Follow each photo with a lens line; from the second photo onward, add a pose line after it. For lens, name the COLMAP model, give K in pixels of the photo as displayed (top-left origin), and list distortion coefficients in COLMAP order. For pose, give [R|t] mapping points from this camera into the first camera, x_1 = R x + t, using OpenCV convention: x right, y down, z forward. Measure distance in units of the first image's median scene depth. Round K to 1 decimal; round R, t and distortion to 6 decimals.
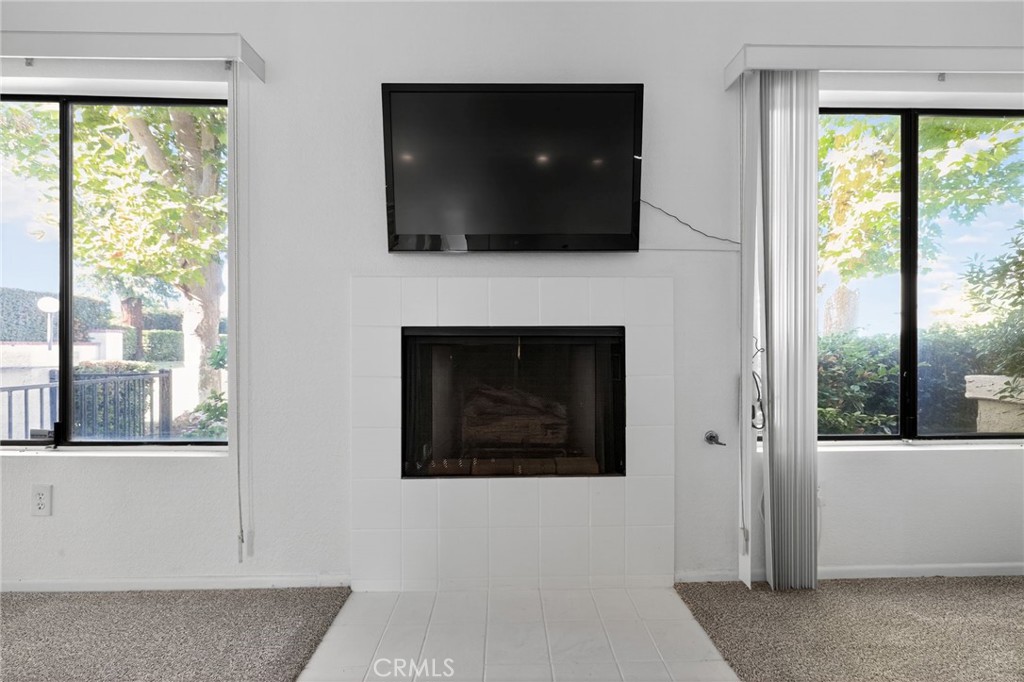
lens RADIAL K [[431.2, 0, 511.4], [0, 431.2, 346.7], [0, 0, 1]] dist [0.005081, 0.000622]
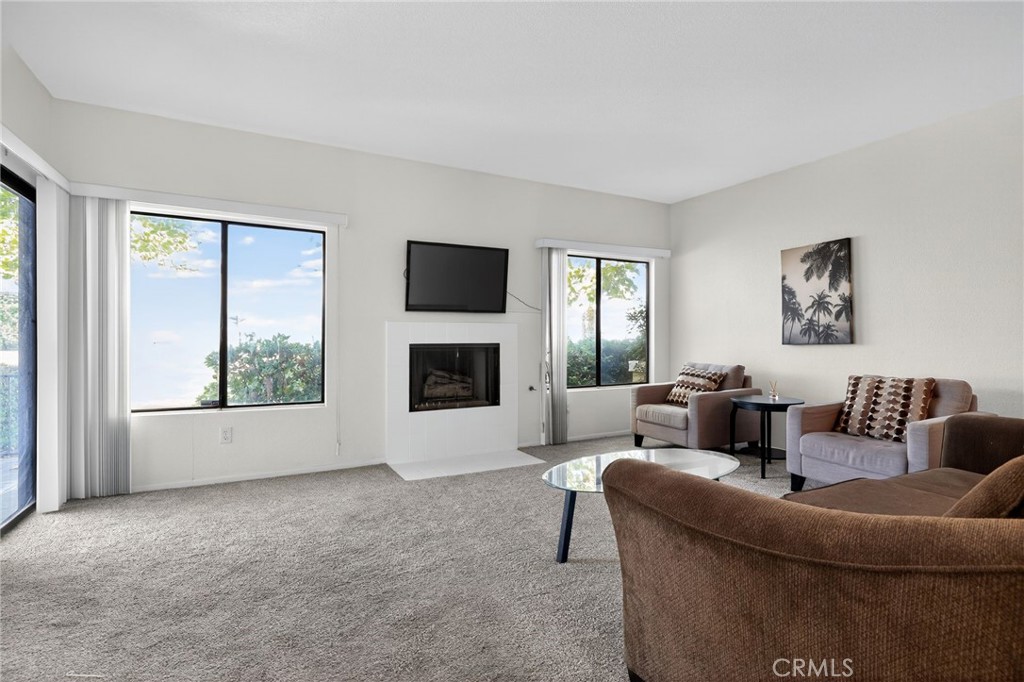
lens RADIAL K [[490.7, 0, 509.0], [0, 490.7, 331.0], [0, 0, 1]] dist [0.001734, 0.000689]
pose [[0.897728, 0.007592, 0.440485, -0.857542], [-0.002038, 0.999912, -0.013081, -0.076644], [-0.440546, 0.010845, 0.897664, -1.415818]]
